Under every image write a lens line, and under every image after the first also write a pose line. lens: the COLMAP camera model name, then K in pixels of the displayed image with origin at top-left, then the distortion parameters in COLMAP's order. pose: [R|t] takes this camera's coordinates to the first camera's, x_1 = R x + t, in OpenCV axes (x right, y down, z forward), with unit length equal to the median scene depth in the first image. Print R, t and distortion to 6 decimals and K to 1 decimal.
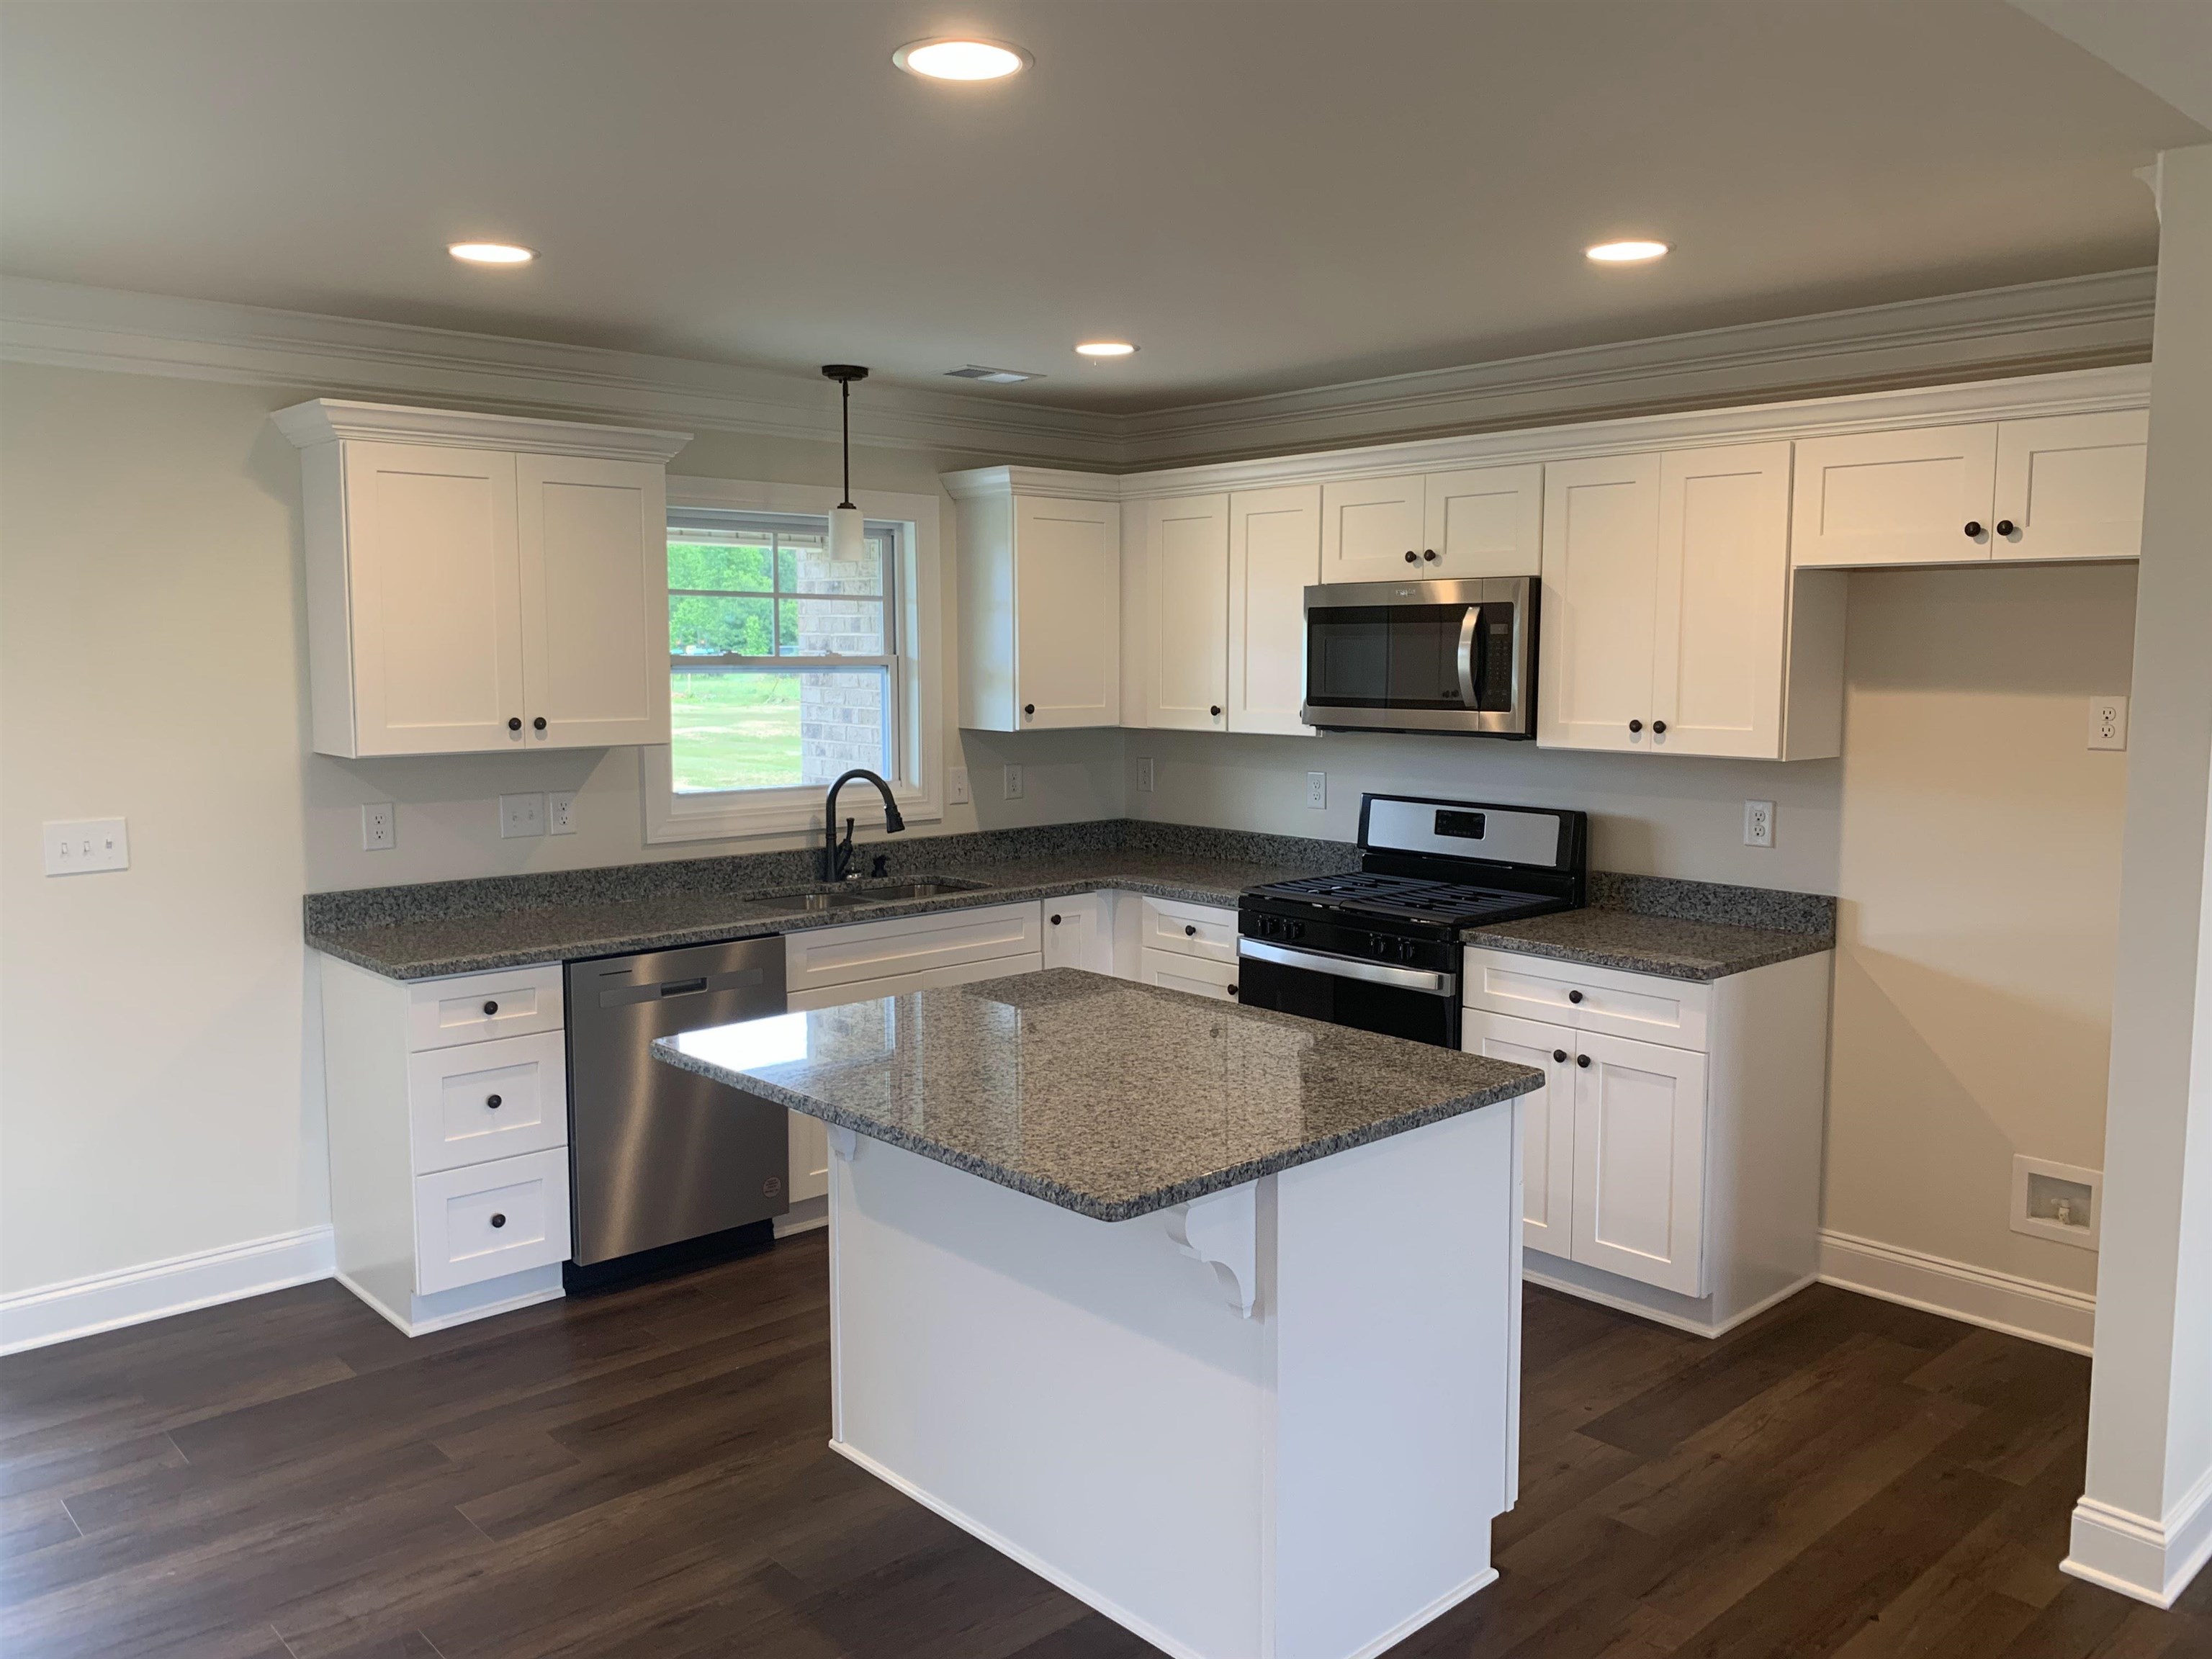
lens RADIAL K [[1648.5, 0, 1106.0], [0, 1648.5, 829.5], [0, 0, 1]] dist [0.043398, -0.078524]
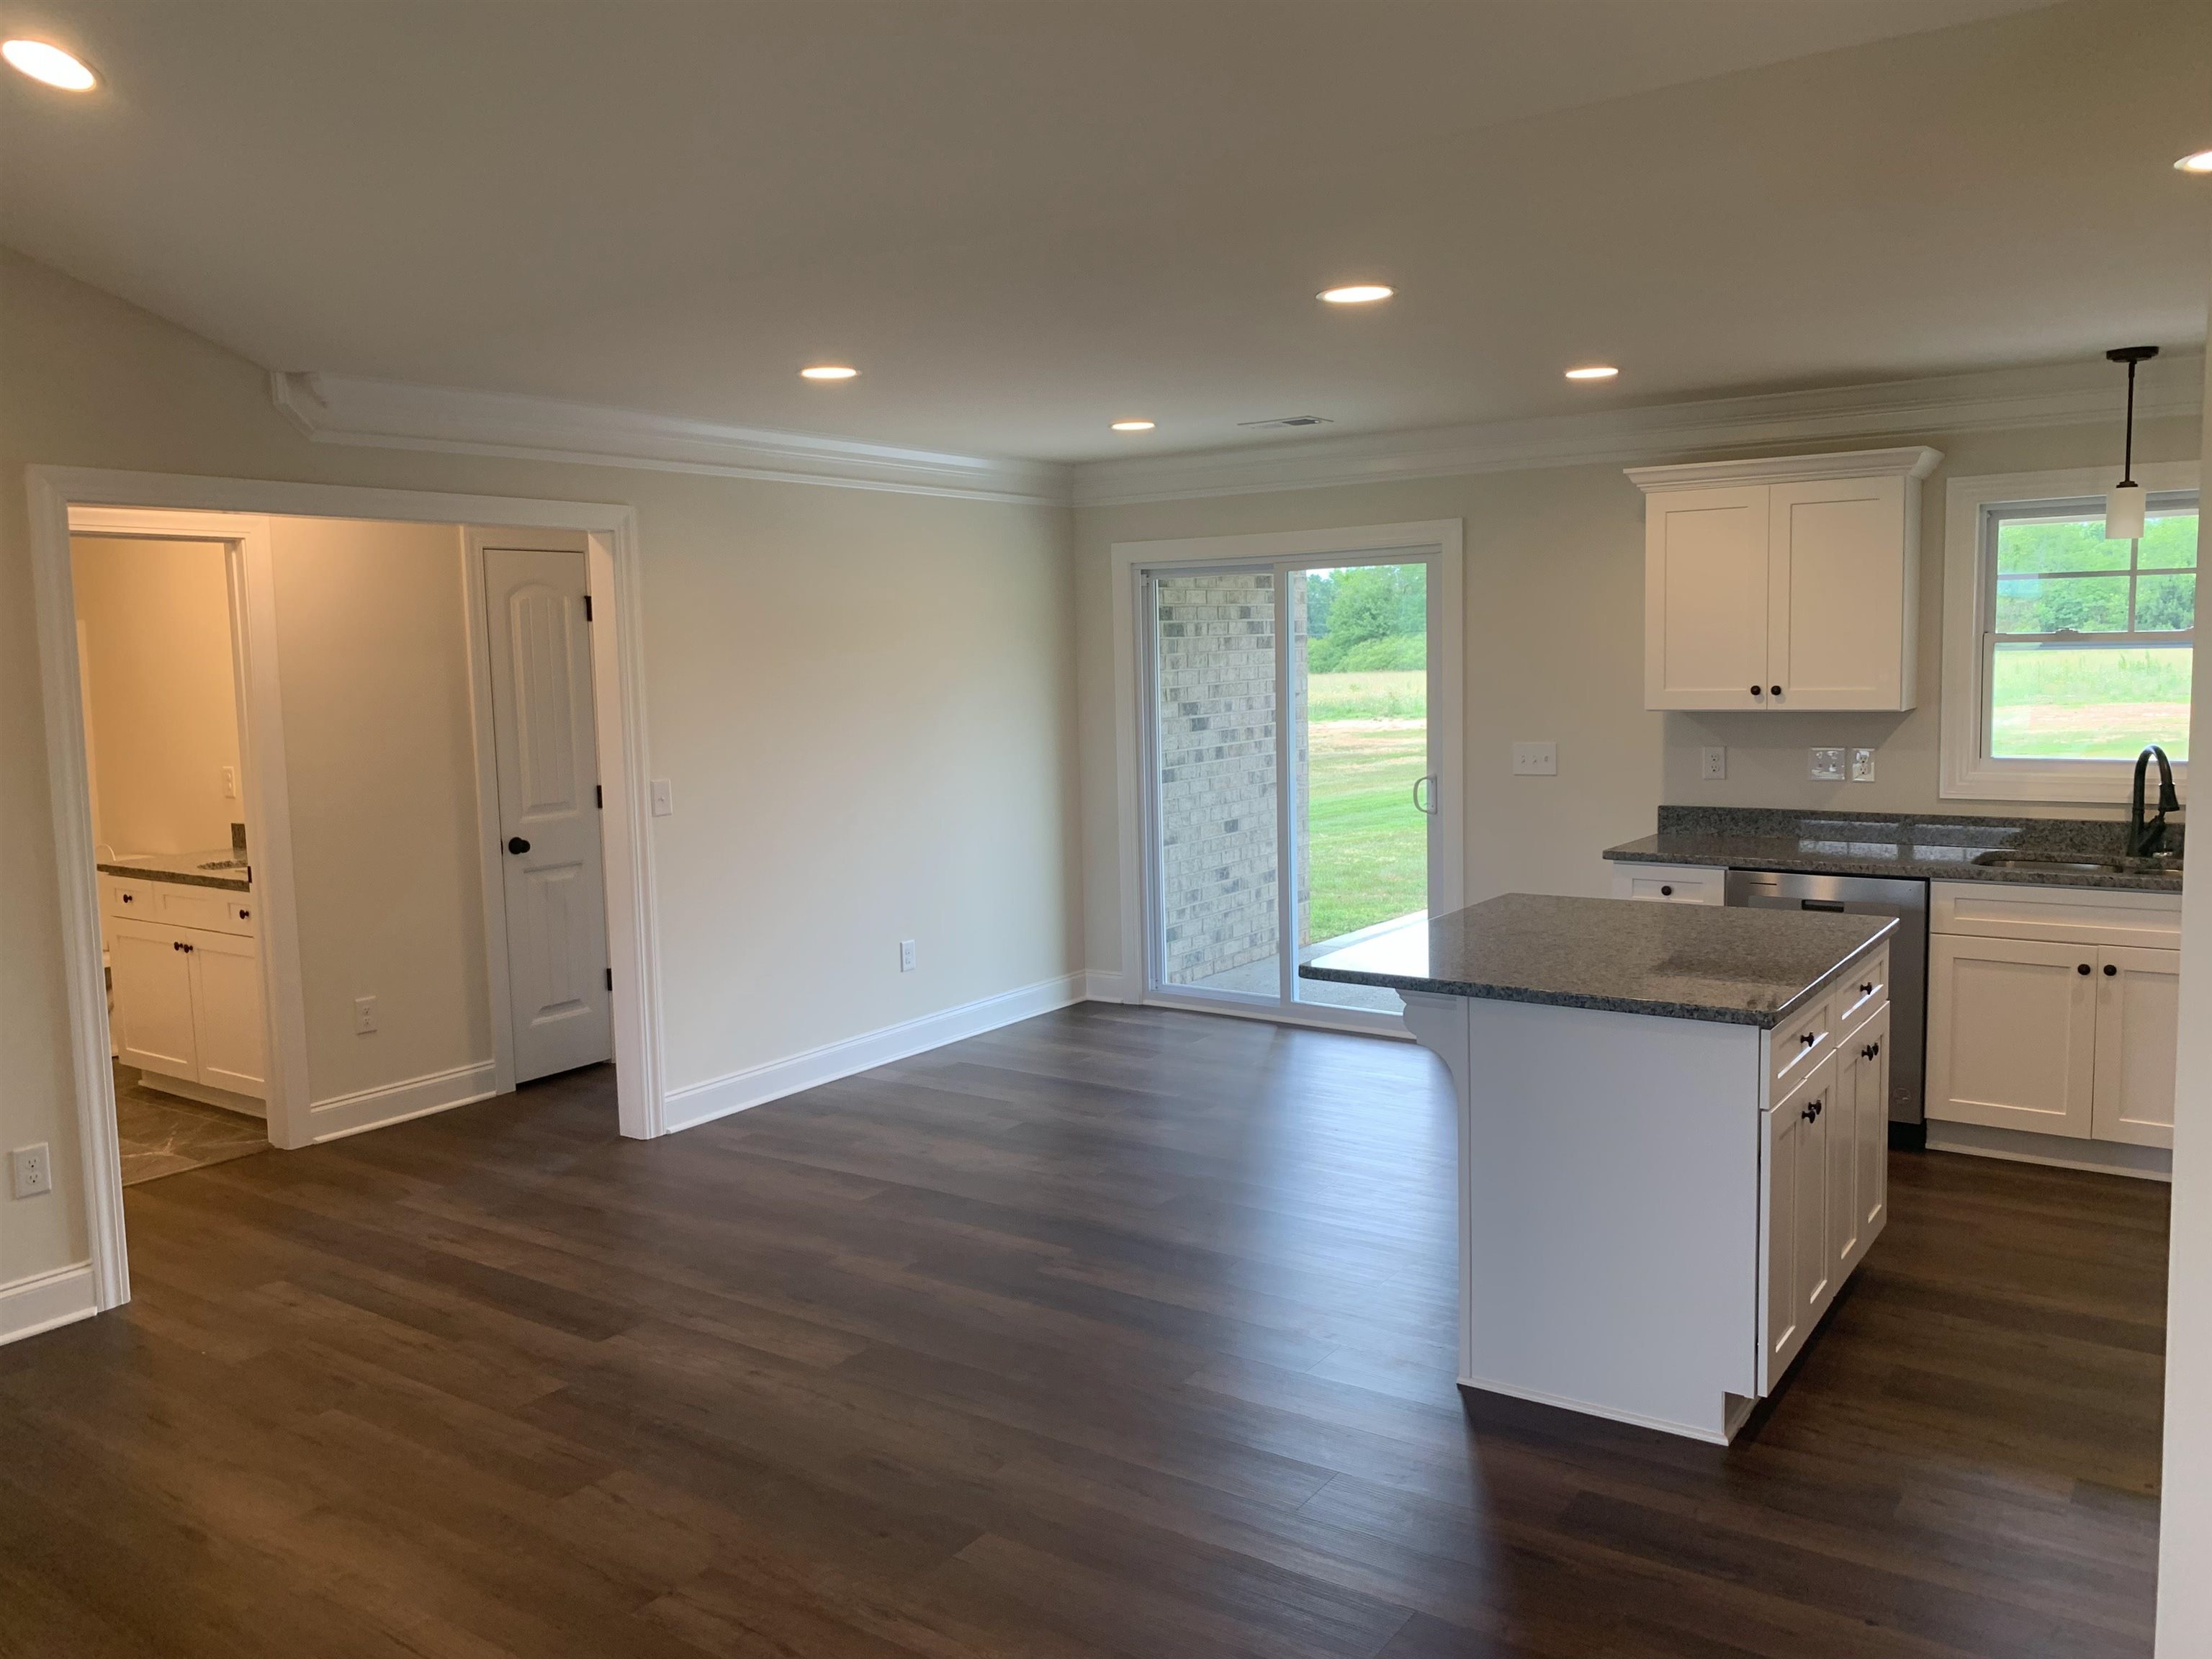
lens RADIAL K [[1678.1, 0, 1106.0], [0, 1678.1, 829.5], [0, 0, 1]] dist [-0.004671, -0.002037]
pose [[0.218418, 0.098987, -0.970822, 0.722284], [-0.083994, 0.993057, 0.082357, -0.016980], [0.972234, 0.063555, 0.225216, 0.171018]]
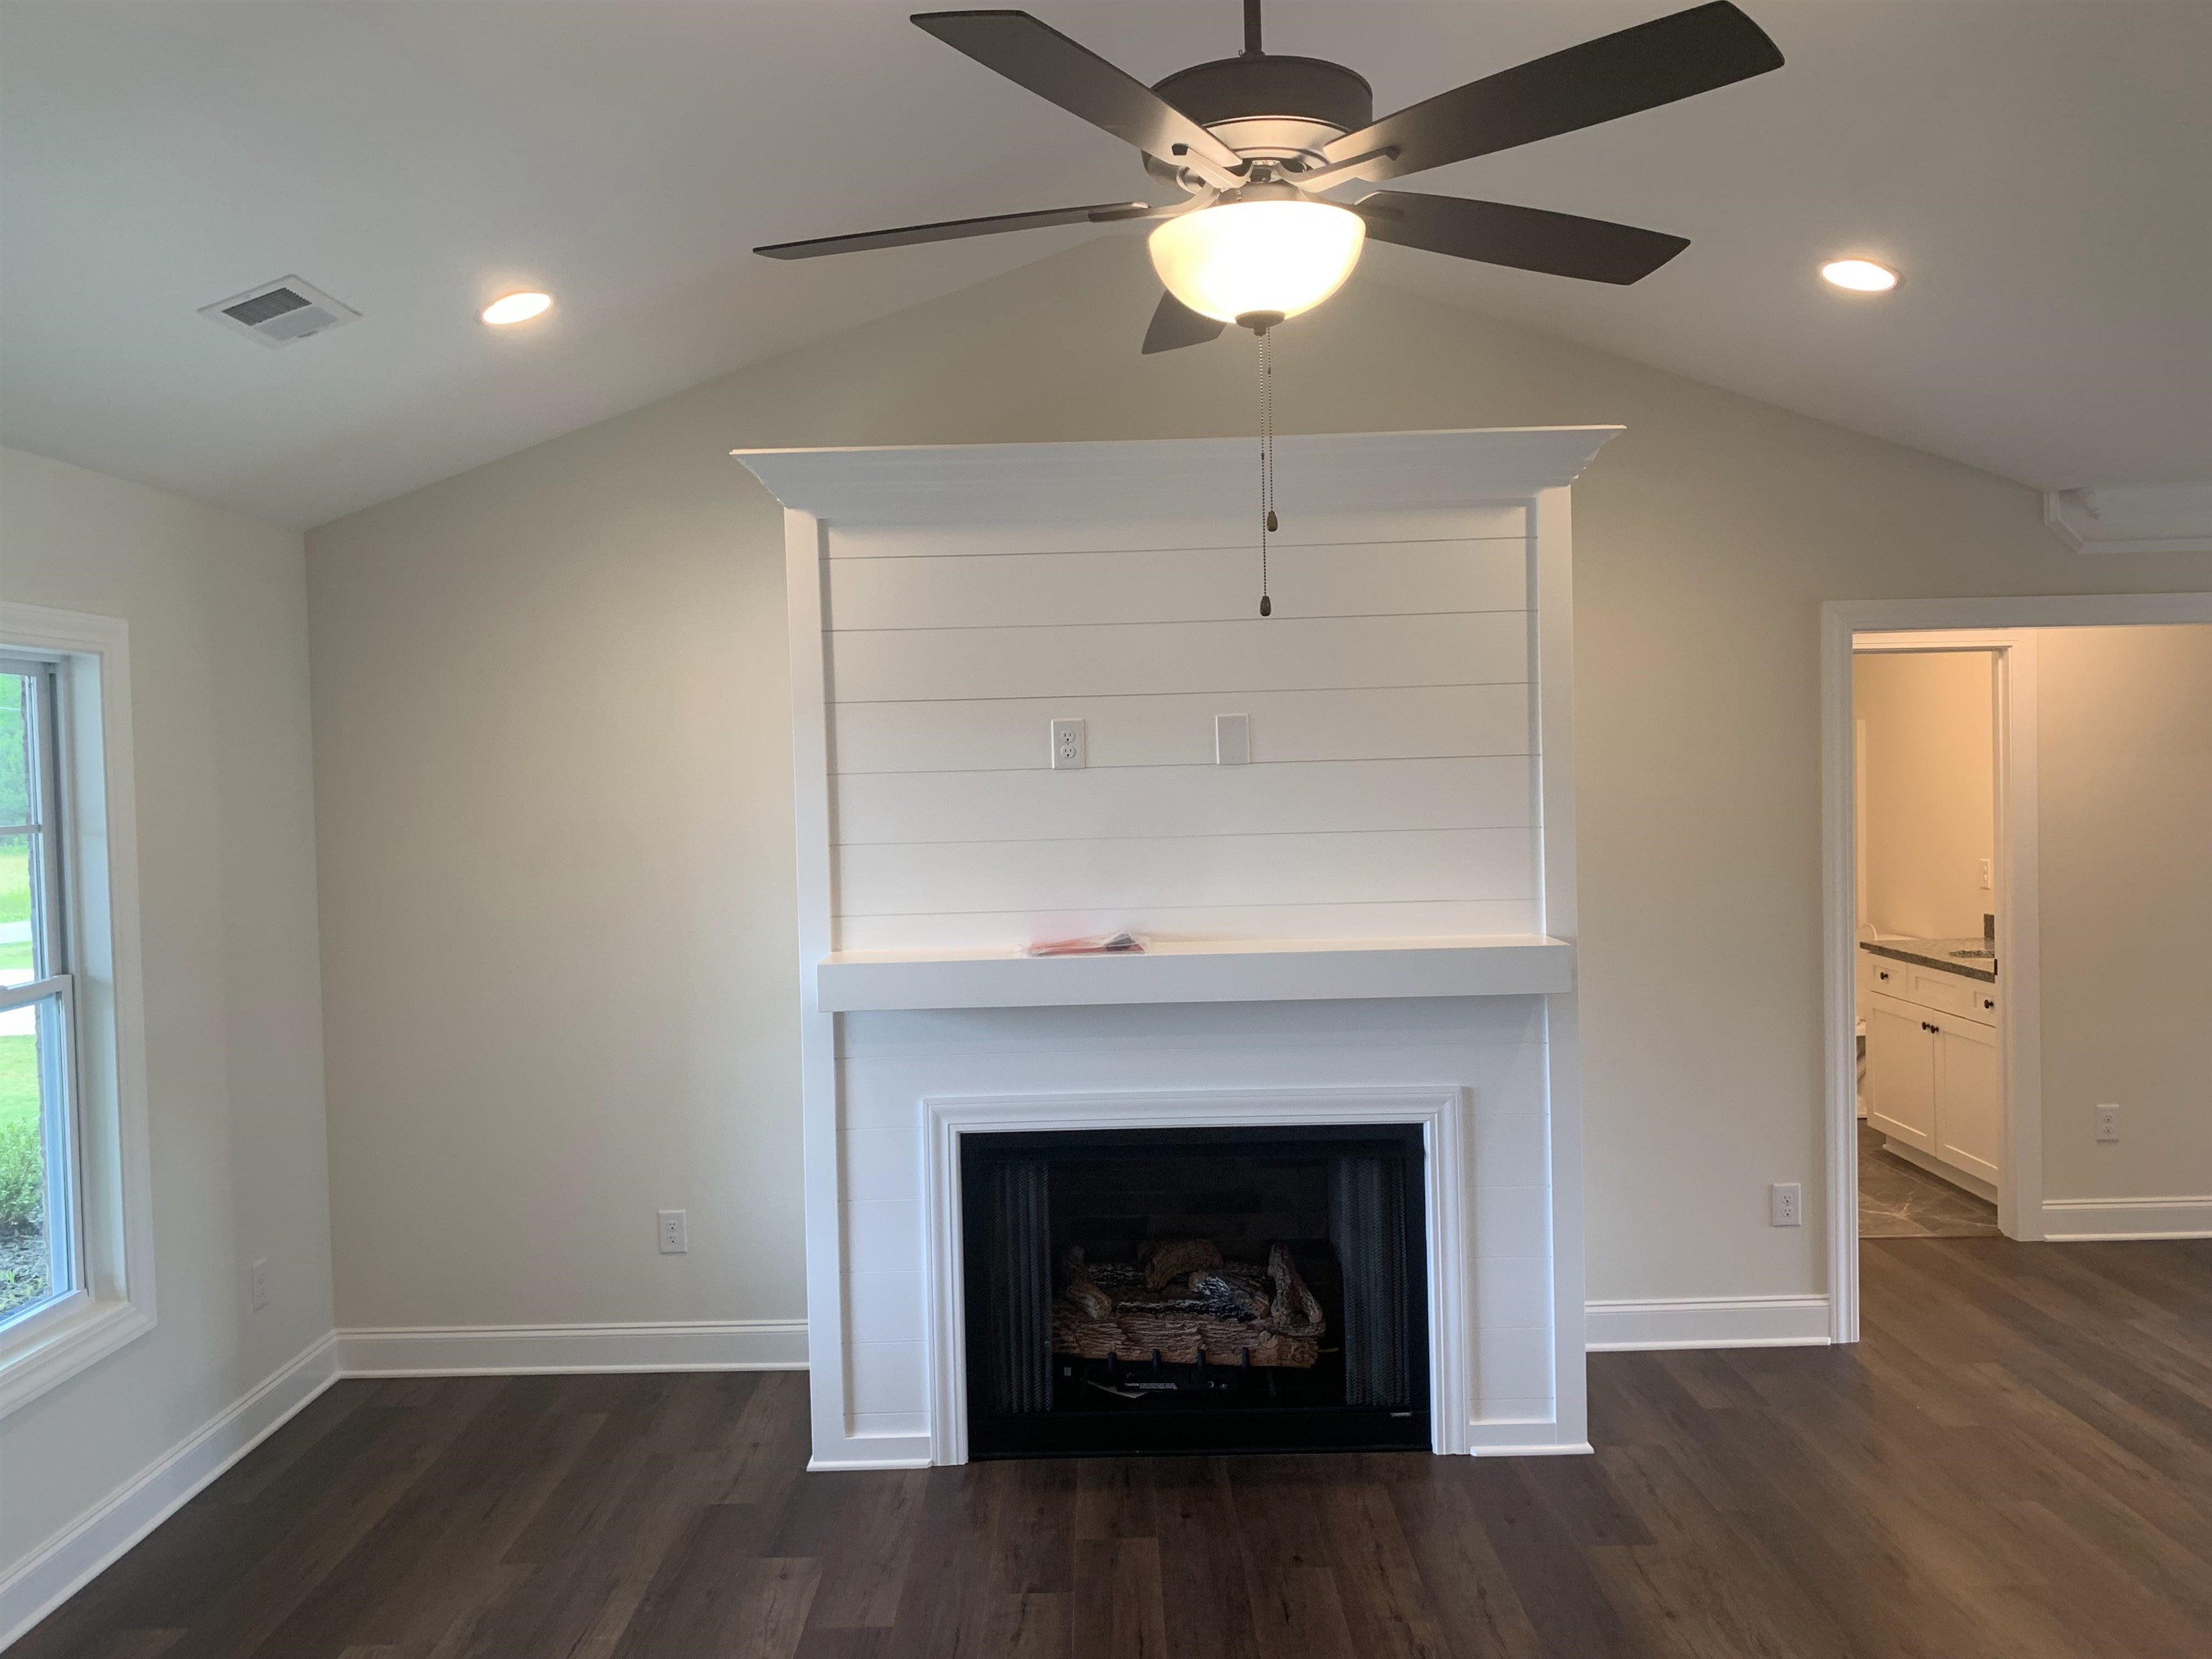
lens RADIAL K [[1706.3, 0, 1103.1], [0, 1706.3, 809.8], [0, 0, 1]] dist [0.010853, 0.009251]
pose [[-0.679485, 0.037977, -0.732706, 0.759651], [-0.052234, 0.993621, 0.099941, -0.028355], [0.731828, 0.106181, -0.673167, 0.186254]]
